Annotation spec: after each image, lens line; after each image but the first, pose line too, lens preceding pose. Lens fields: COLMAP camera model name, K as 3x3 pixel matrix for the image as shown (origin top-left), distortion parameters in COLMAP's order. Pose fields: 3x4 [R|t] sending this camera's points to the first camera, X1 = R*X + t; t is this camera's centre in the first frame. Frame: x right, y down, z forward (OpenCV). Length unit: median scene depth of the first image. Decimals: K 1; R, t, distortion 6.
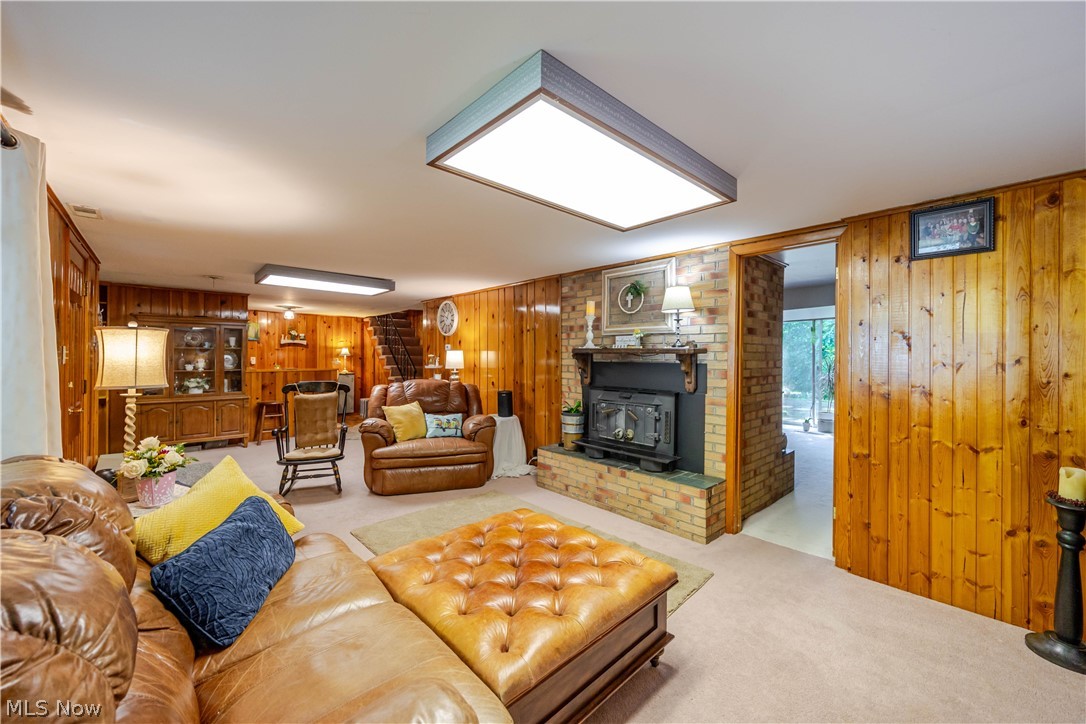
lens RADIAL K [[432.8, 0, 531.7], [0, 432.8, 354.4], [0, 0, 1]] dist [-0.000114, -0.000261]
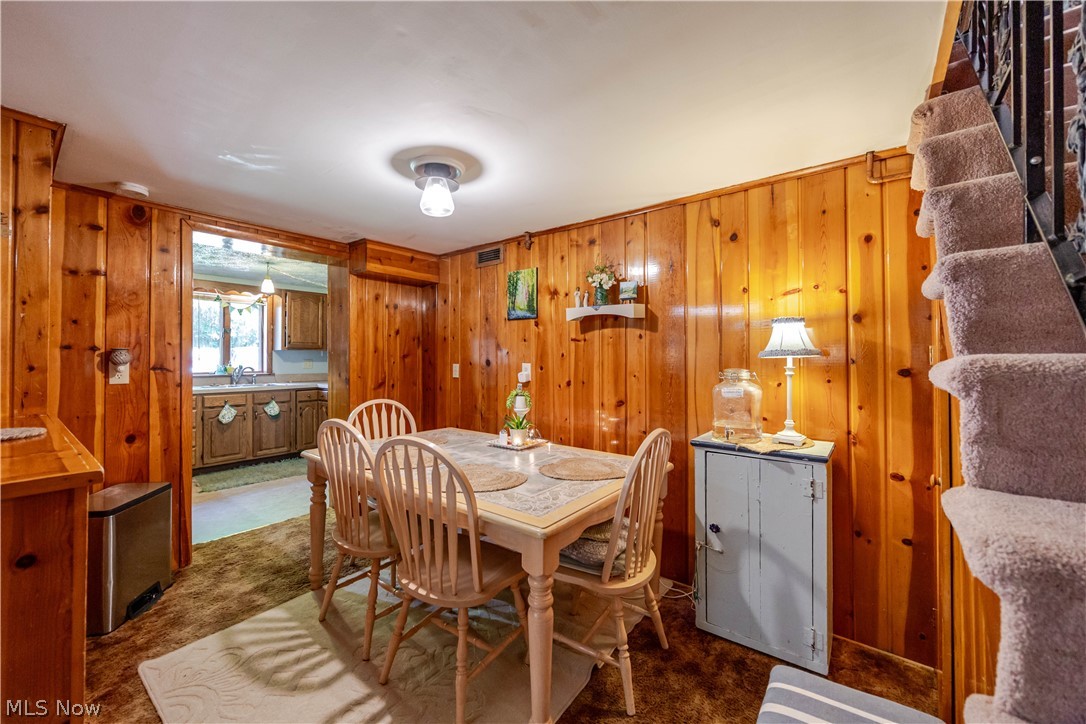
lens RADIAL K [[432.8, 0, 531.7], [0, 432.8, 354.4], [0, 0, 1]] dist [-0.000114, -0.000261]
pose [[0.167720, -0.016860, -0.985690, -0.256417], [0.002605, 0.999858, -0.016659, 0.004895], [0.985831, 0.000226, 0.167740, 0.868618]]
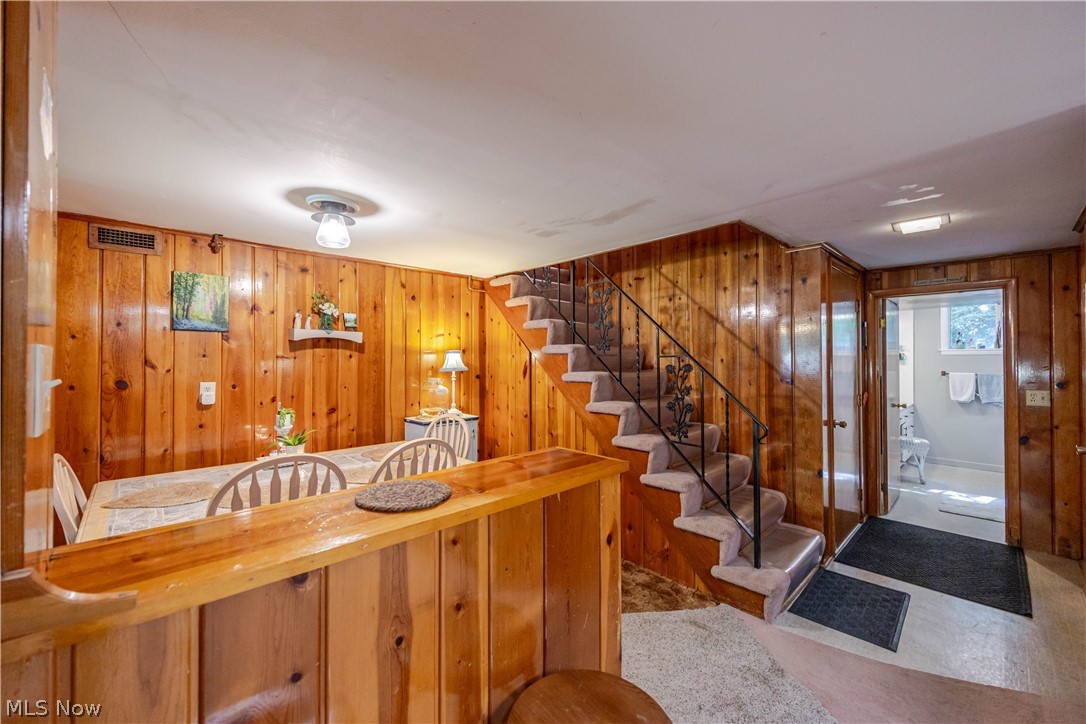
lens RADIAL K [[432.8, 0, 531.7], [0, 432.8, 354.4], [0, 0, 1]] dist [-0.000114, -0.000261]
pose [[0.999851, -0.006178, 0.016149, -0.374913], [0.006288, 0.999957, -0.006748, -0.009361], [-0.016107, 0.006848, 0.999847, 0.619774]]
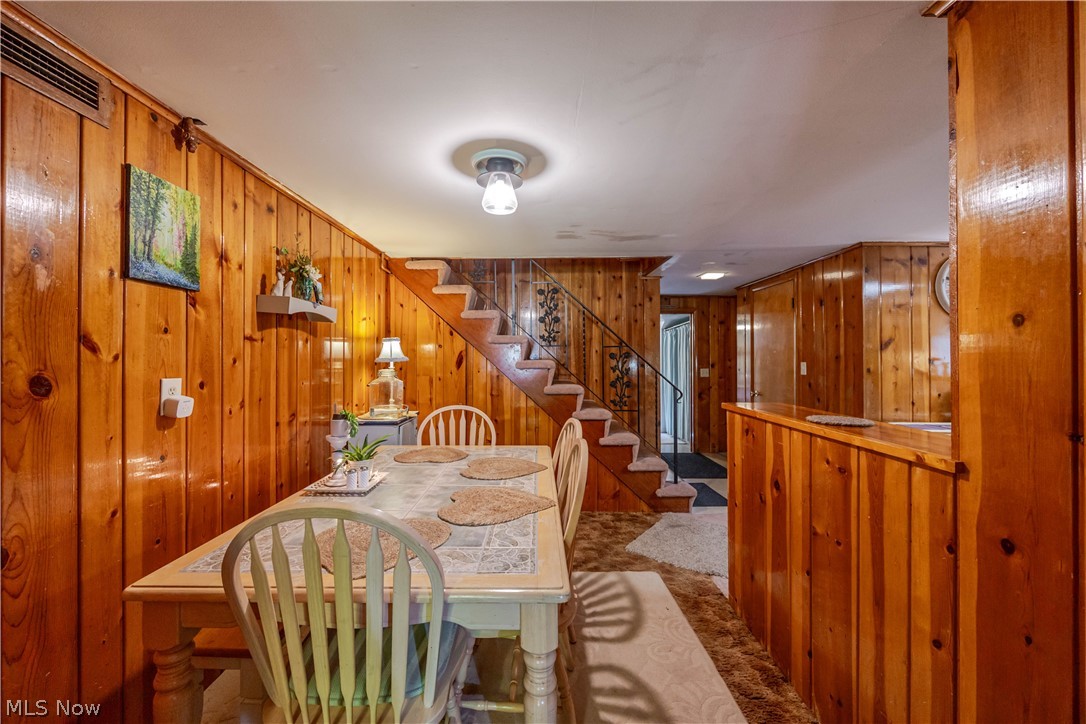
lens RADIAL K [[432.8, 0, 531.7], [0, 432.8, 354.4], [0, 0, 1]] dist [-0.000114, -0.000261]
pose [[0.671243, -0.002671, 0.741232, -0.623671], [0.005552, 0.999984, -0.001423, -0.001857], [-0.741216, 0.005070, 0.671247, 0.707815]]
